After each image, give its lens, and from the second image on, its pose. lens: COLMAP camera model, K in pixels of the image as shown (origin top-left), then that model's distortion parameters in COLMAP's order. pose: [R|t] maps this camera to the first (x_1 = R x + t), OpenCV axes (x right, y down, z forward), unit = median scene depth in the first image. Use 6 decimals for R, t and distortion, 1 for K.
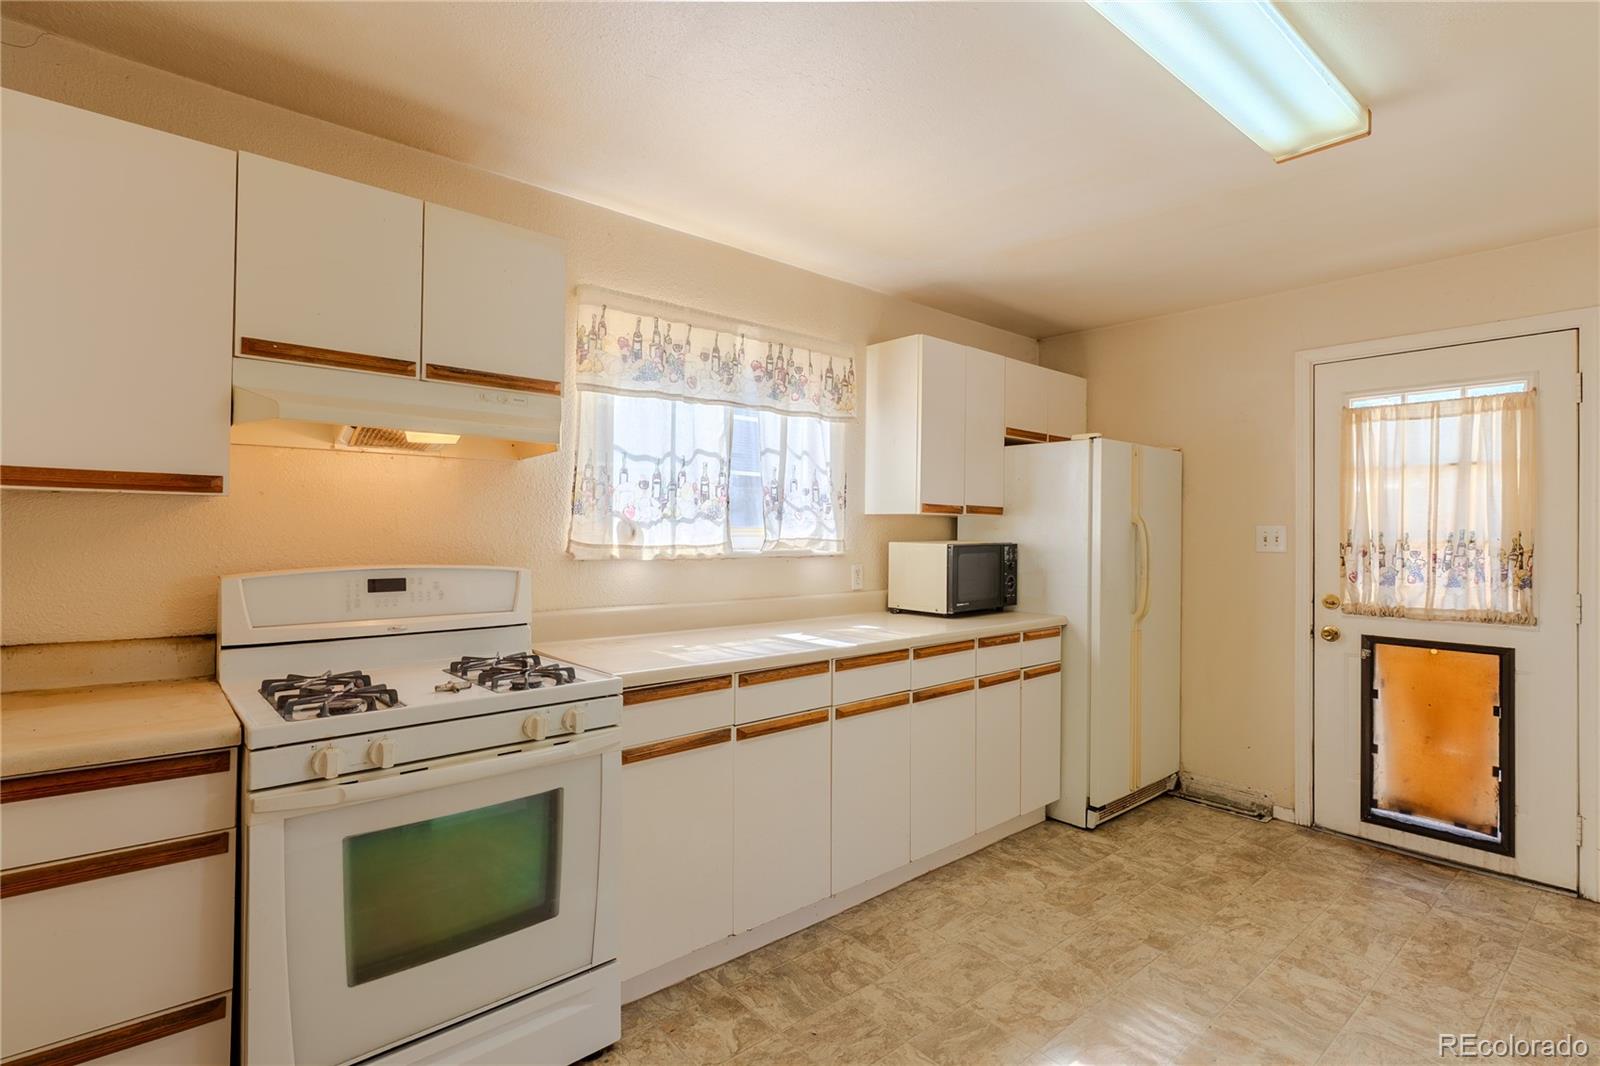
lens RADIAL K [[768.9, 0, 797.7], [0, 768.9, 525.0], [0, 0, 1]] dist [0.001430, 0.001206]
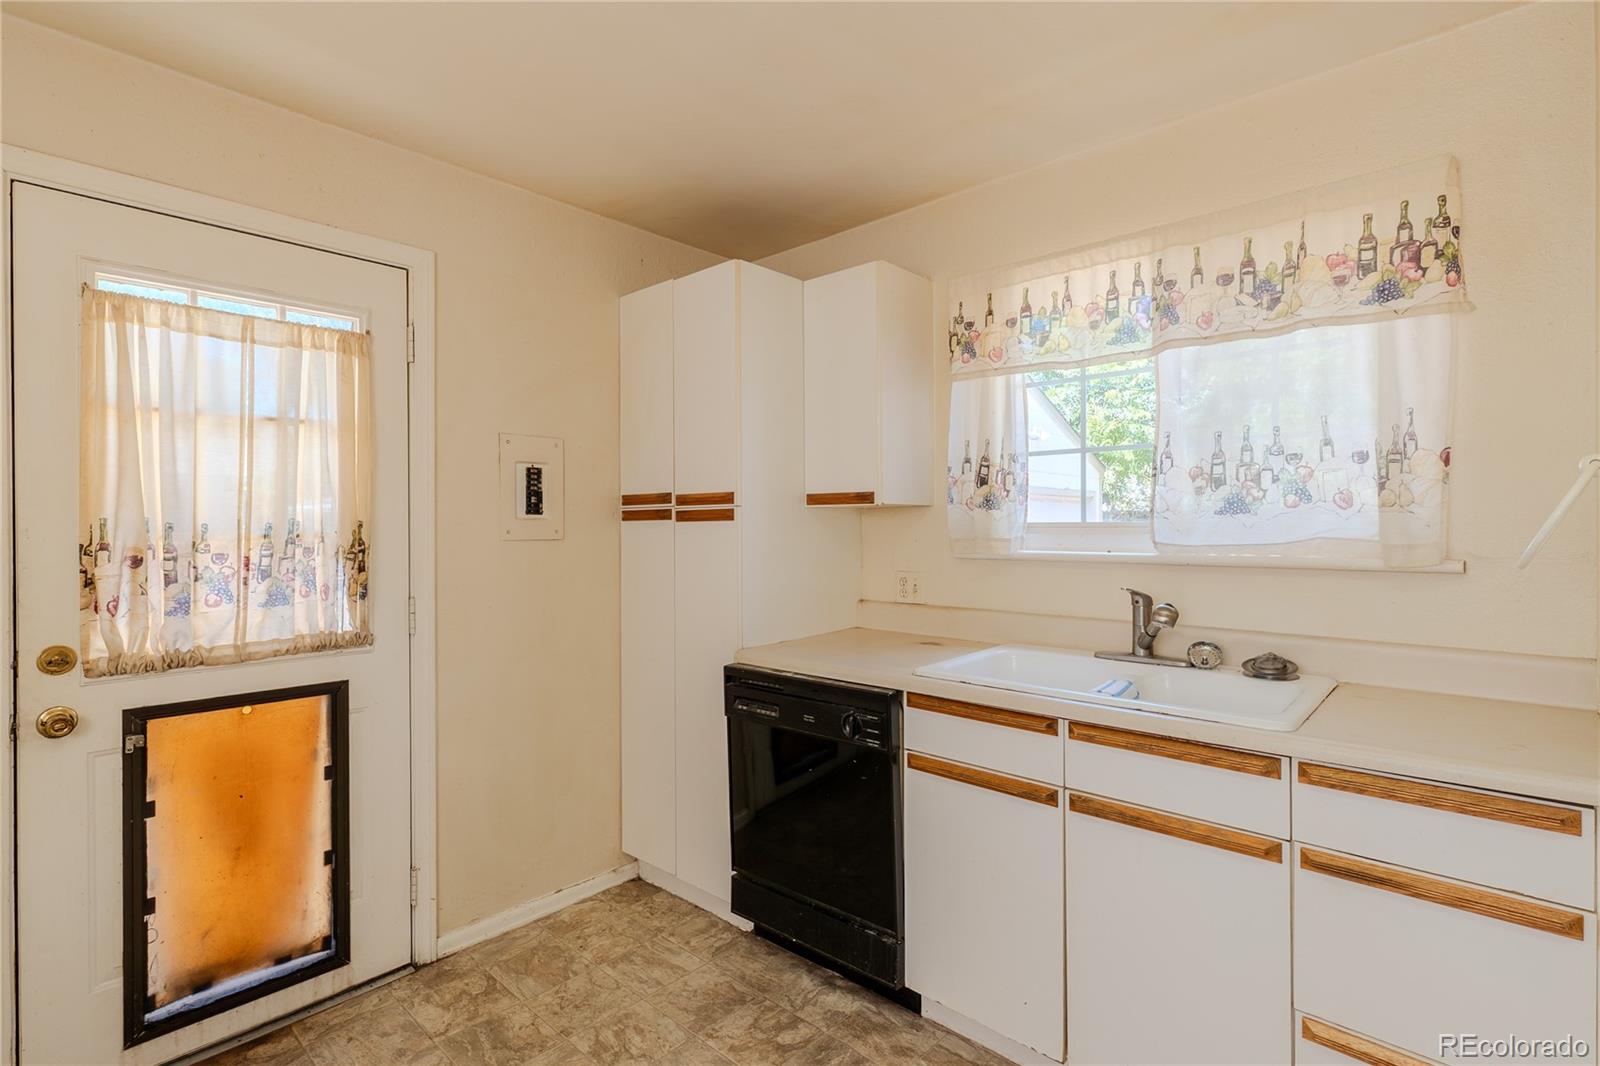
lens RADIAL K [[768.9, 0, 784.5], [0, 768.9, 527.6], [0, 0, 1]] dist [0.001430, 0.001206]
pose [[-0.109848, -0.009773, 0.993900, 0.146437], [-0.003207, 0.999950, 0.009478, 0.006154], [-0.993943, -0.002146, -0.109874, 0.629289]]
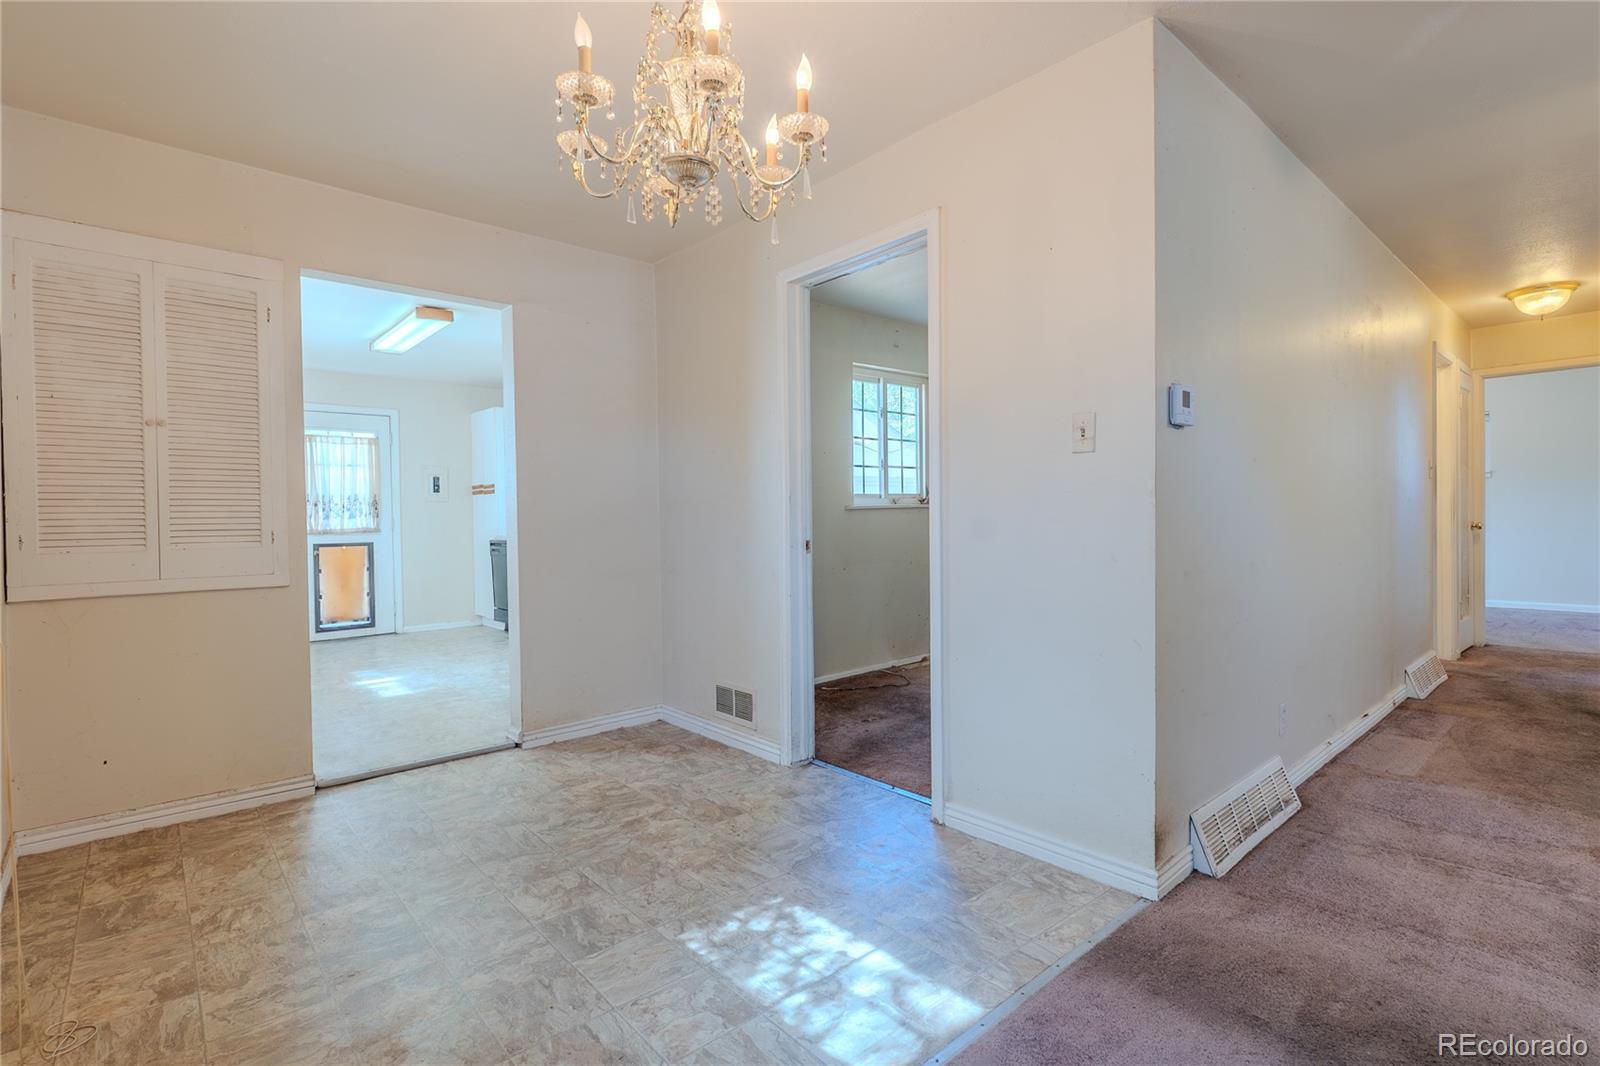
lens RADIAL K [[768.9, 0, 800.0], [0, 768.9, 526.4], [0, 0, 1]] dist [0.001430, 0.001206]
pose [[-0.012497, -0.019043, 0.999741, -1.446531], [0.011013, 0.999755, 0.019181, 0.073296], [-0.999861, 0.011250, -0.012285, -0.309422]]
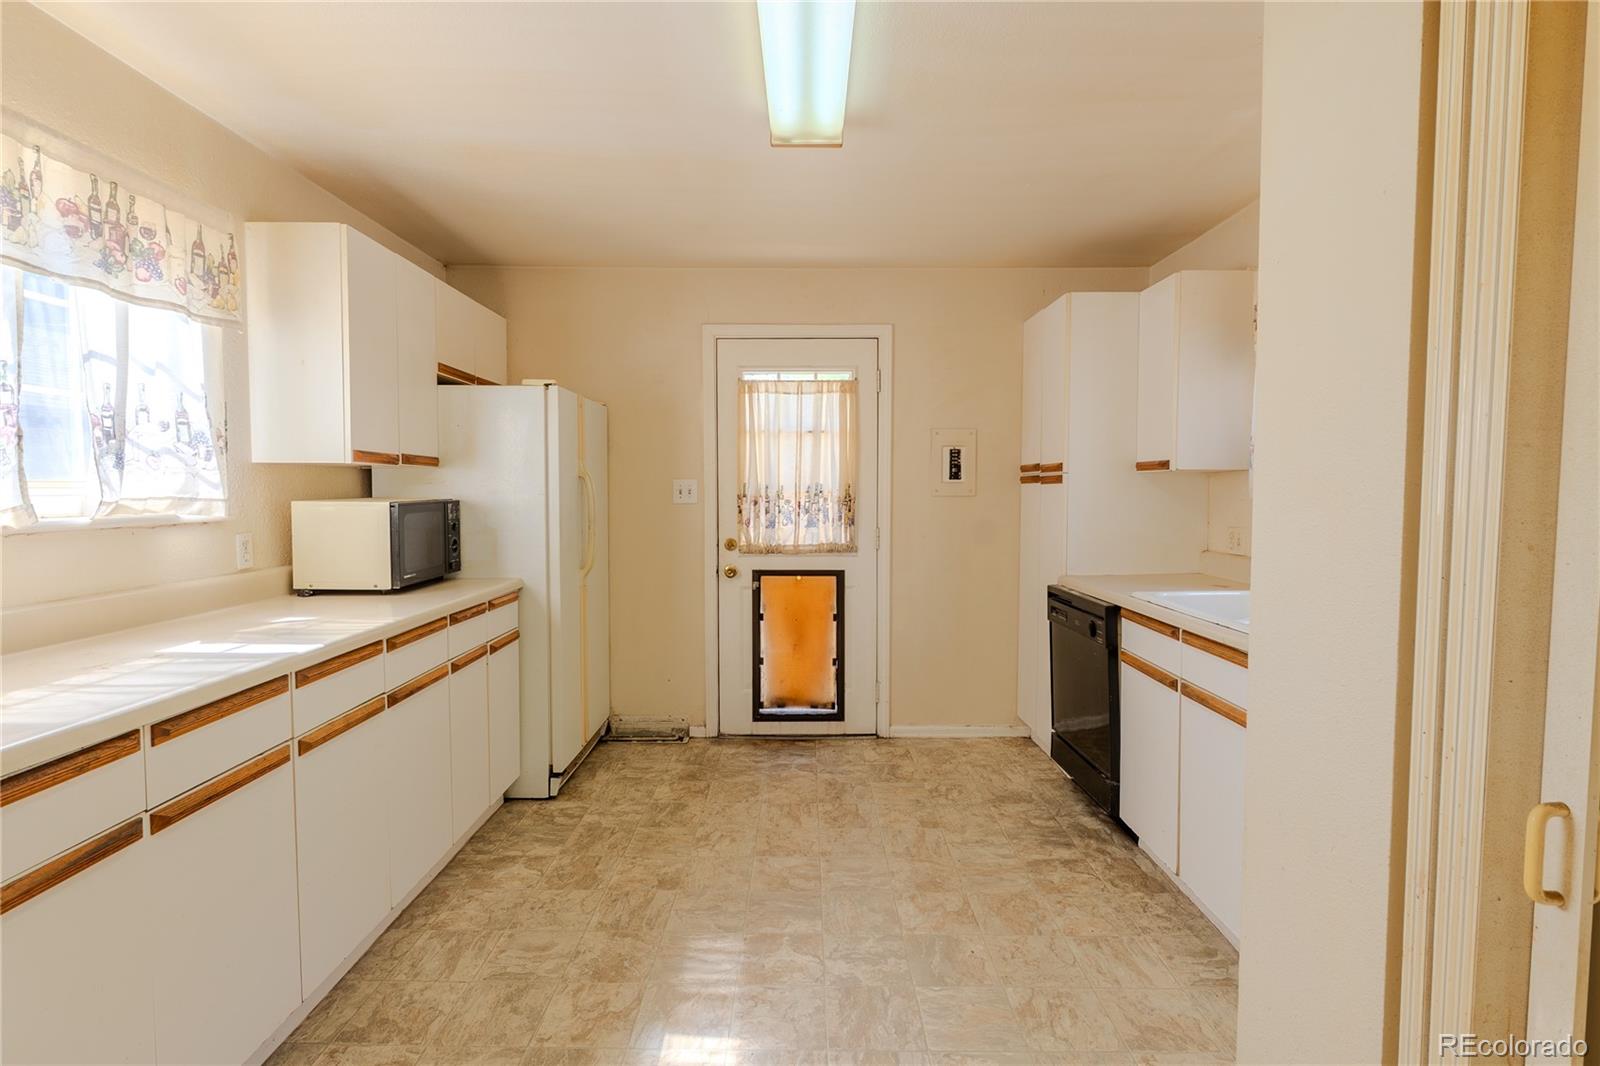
lens RADIAL K [[768.9, 0, 794.2], [0, 768.9, 525.7], [0, 0, 1]] dist [0.001430, 0.001206]
pose [[0.653930, -0.043800, 0.755286, -0.142920], [0.000384, 0.998342, 0.057563, 0.003708], [-0.756555, -0.037352, 0.652862, 0.172895]]
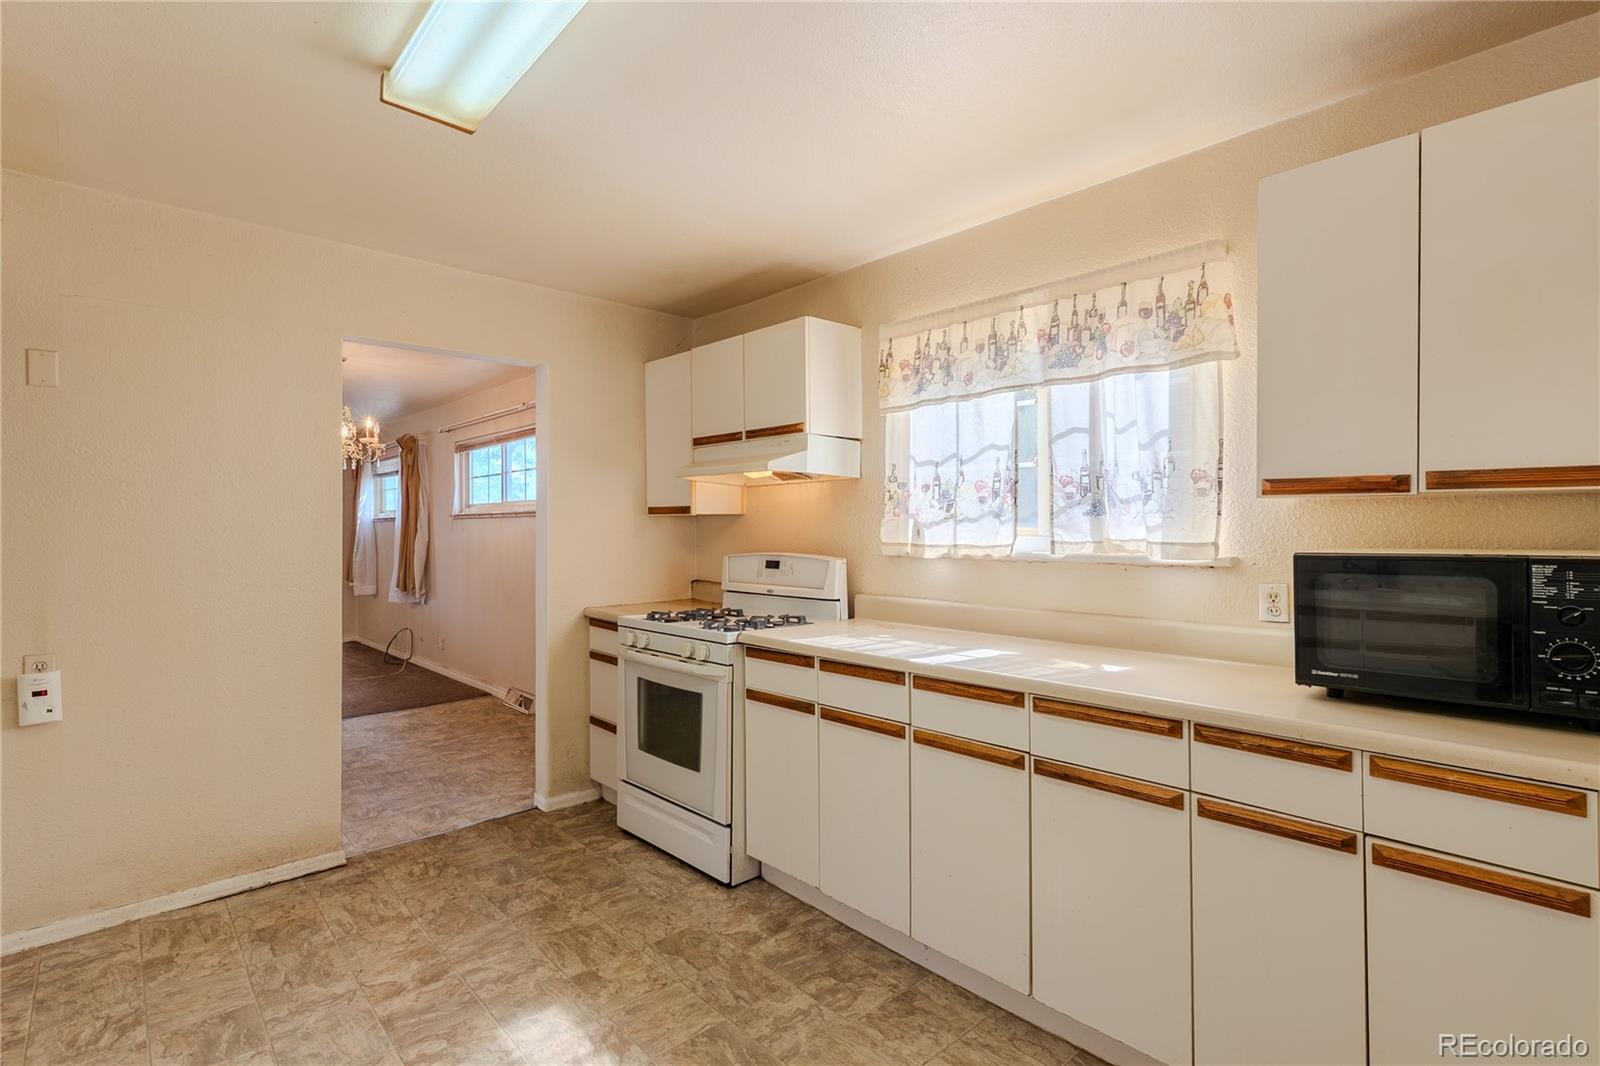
lens RADIAL K [[768.9, 0, 751.4], [0, 768.9, 509.9], [0, 0, 1]] dist [0.001430, 0.001206]
pose [[-0.001642, -0.029876, -0.999552, 0.769606], [0.012336, 0.999477, -0.029894, 0.006787], [0.999923, -0.012379, -0.001273, 0.661190]]
